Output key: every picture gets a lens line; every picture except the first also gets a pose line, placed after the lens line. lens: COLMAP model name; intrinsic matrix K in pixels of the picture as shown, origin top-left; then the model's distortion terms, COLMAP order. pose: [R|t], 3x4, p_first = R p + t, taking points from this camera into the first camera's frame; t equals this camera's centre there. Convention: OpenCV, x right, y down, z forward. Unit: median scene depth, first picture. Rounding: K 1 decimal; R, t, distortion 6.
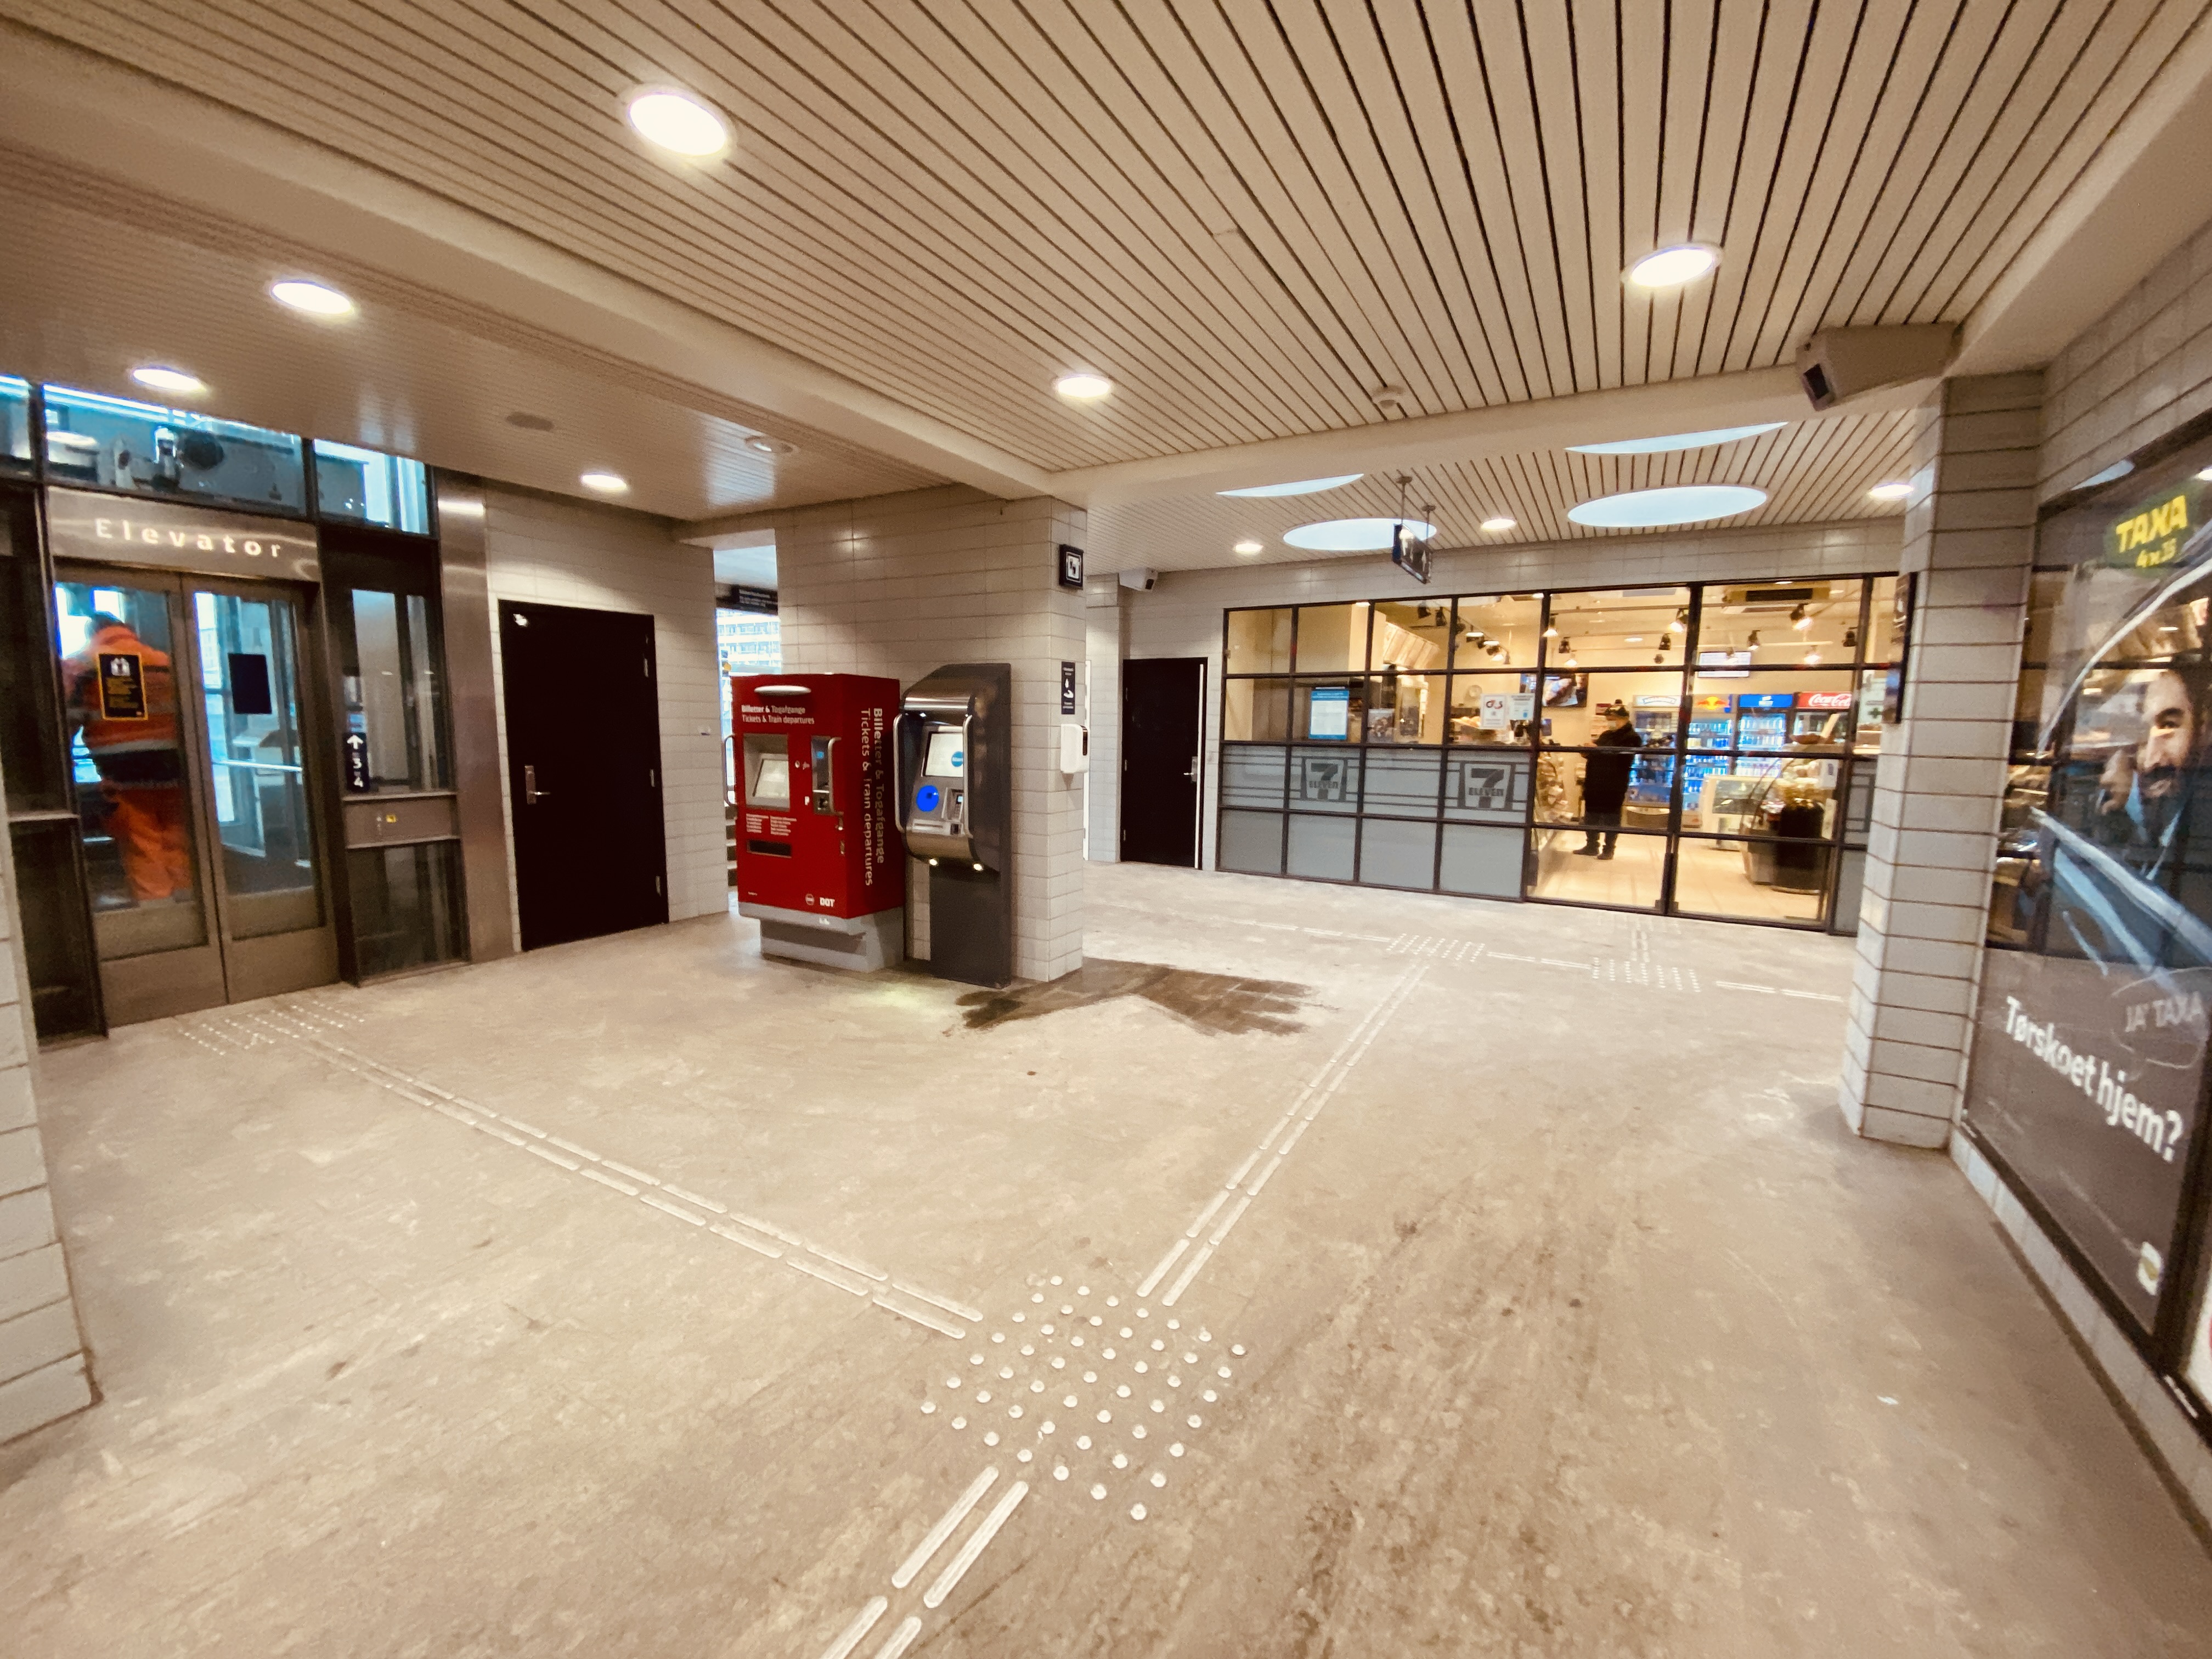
lens RADIAL K [[891.4, 0, 1094.6], [0, 891.4, 839.1], [0, 0, 1]] dist [0.013109, -0.018627]
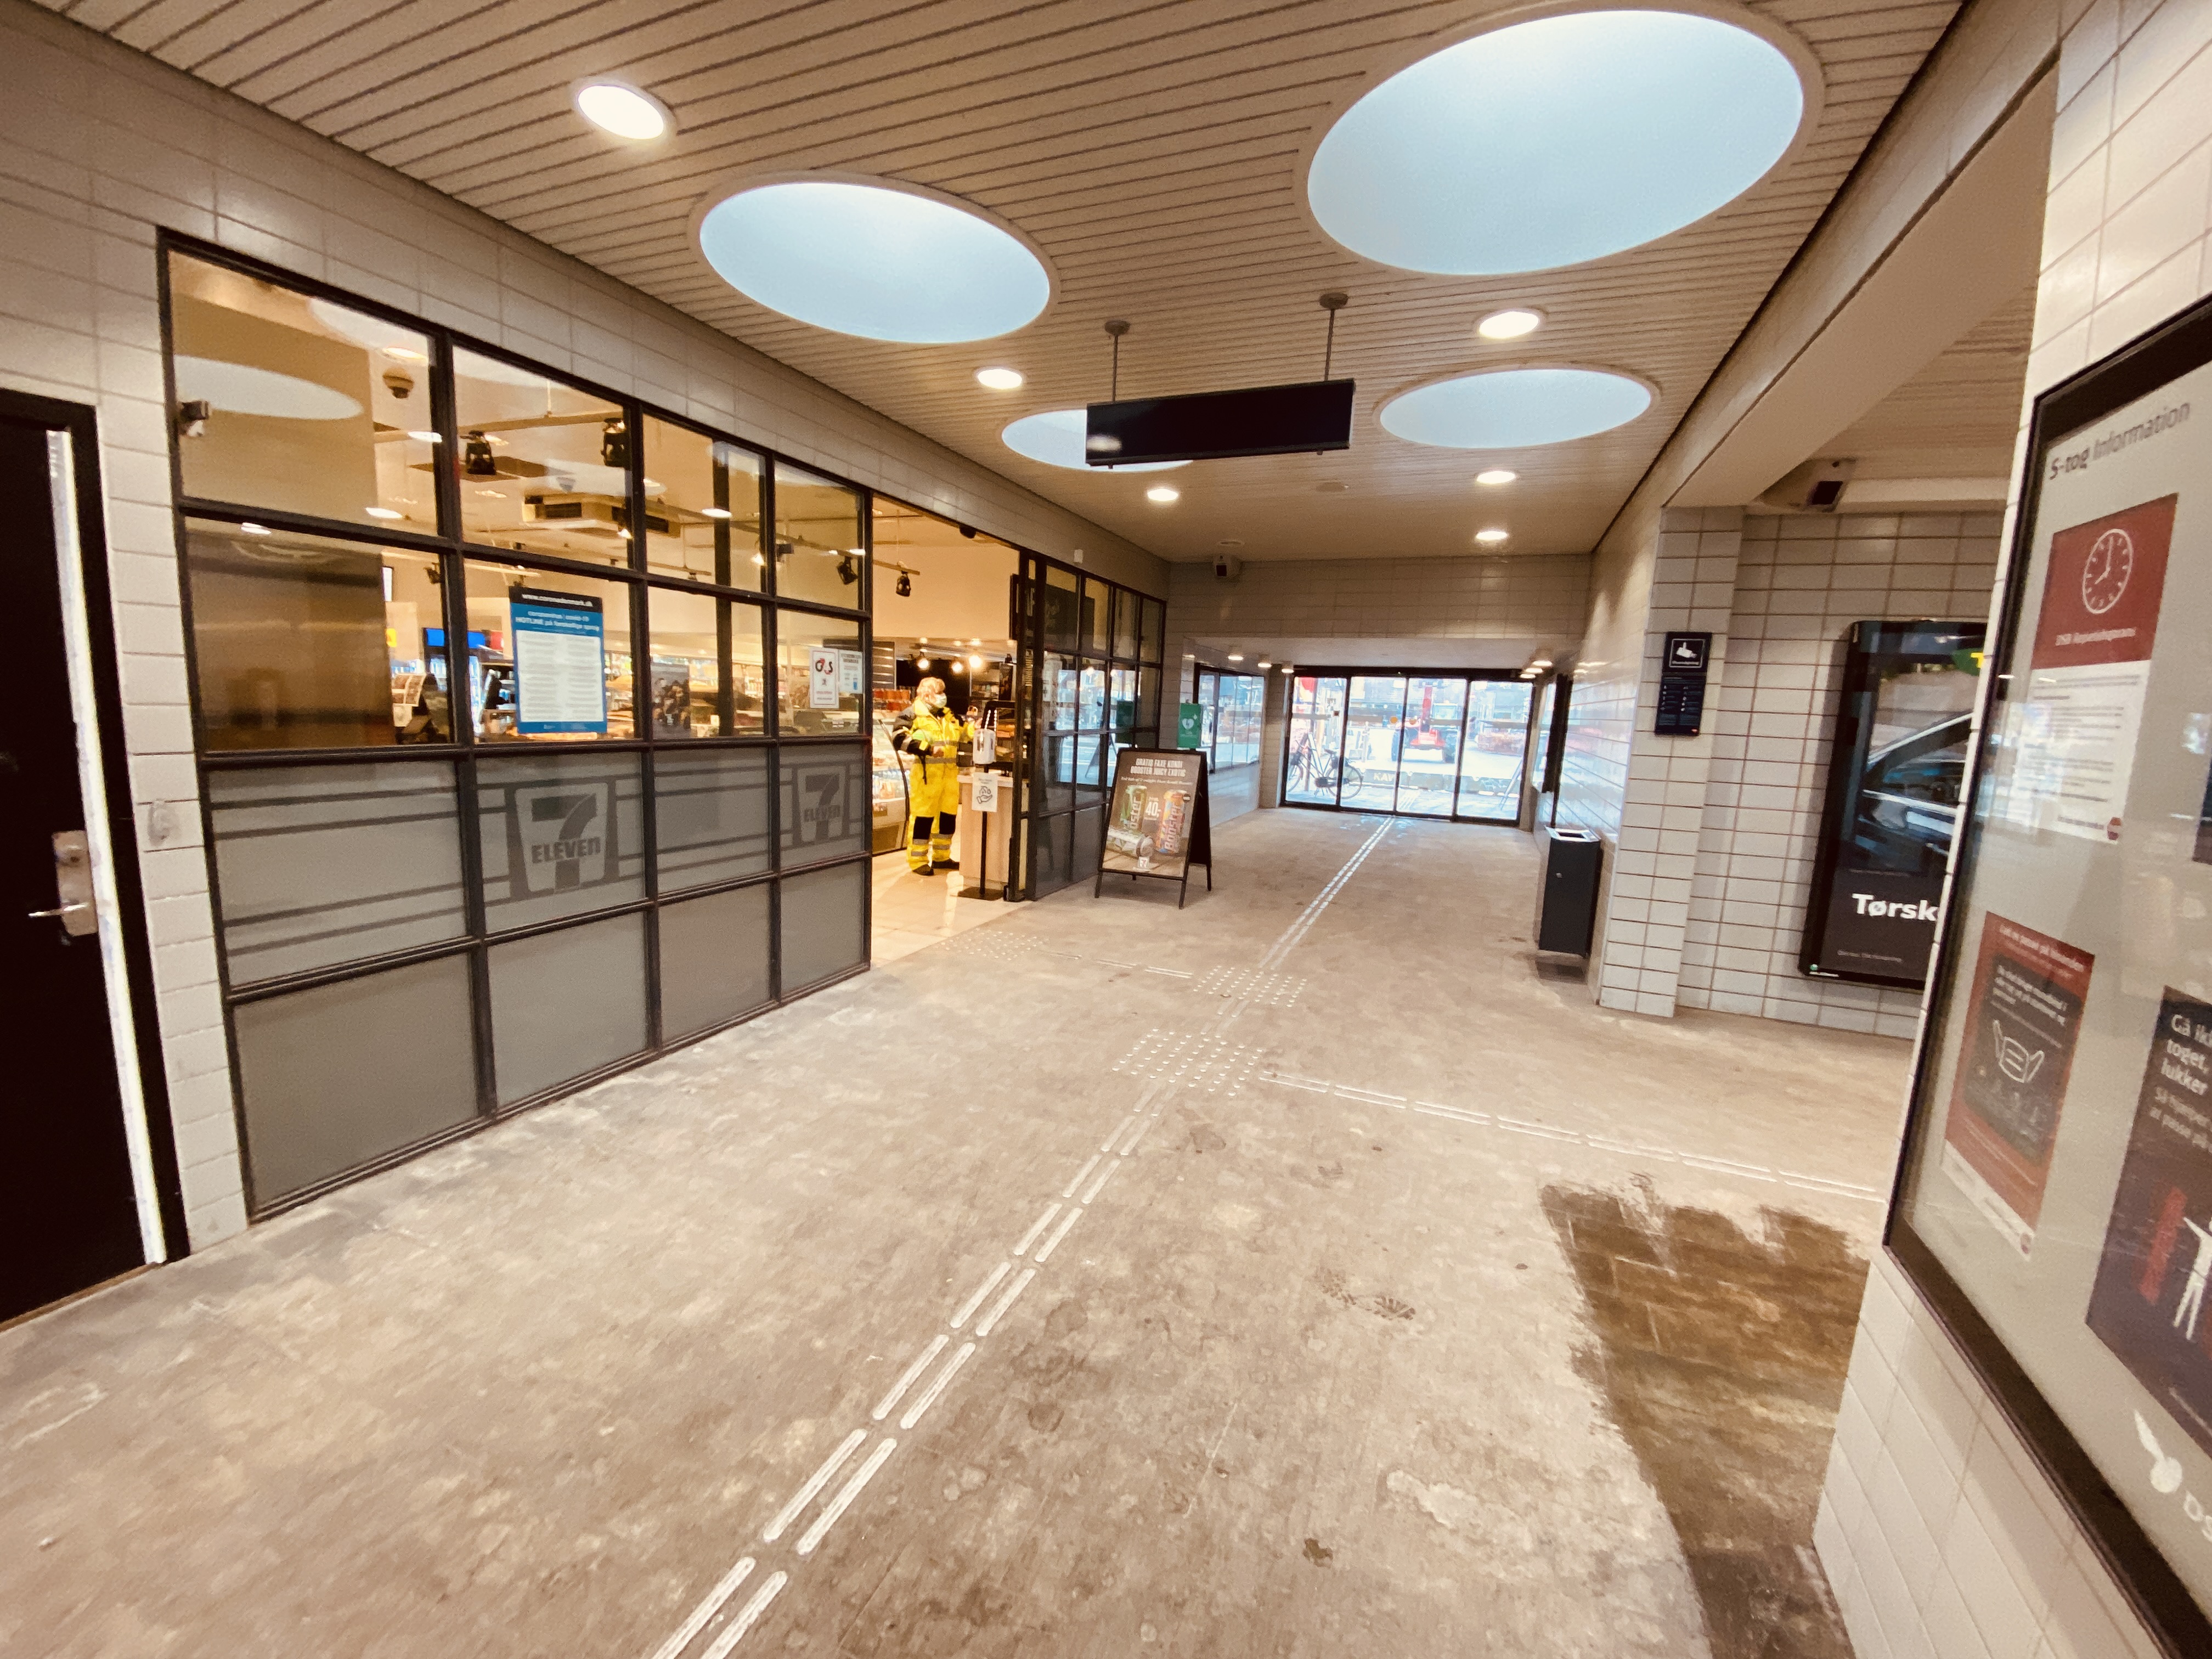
lens RADIAL K [[891.4, 0, 1094.6], [0, 891.4, 839.1], [0, 0, 1]] dist [0.013109, -0.018627]
pose [[-0.135349, -0.167689, 0.976504, -0.222031], [0.082995, 0.980191, 0.179826, -0.164283], [-0.987316, 0.105384, -0.118751, 1.146878]]
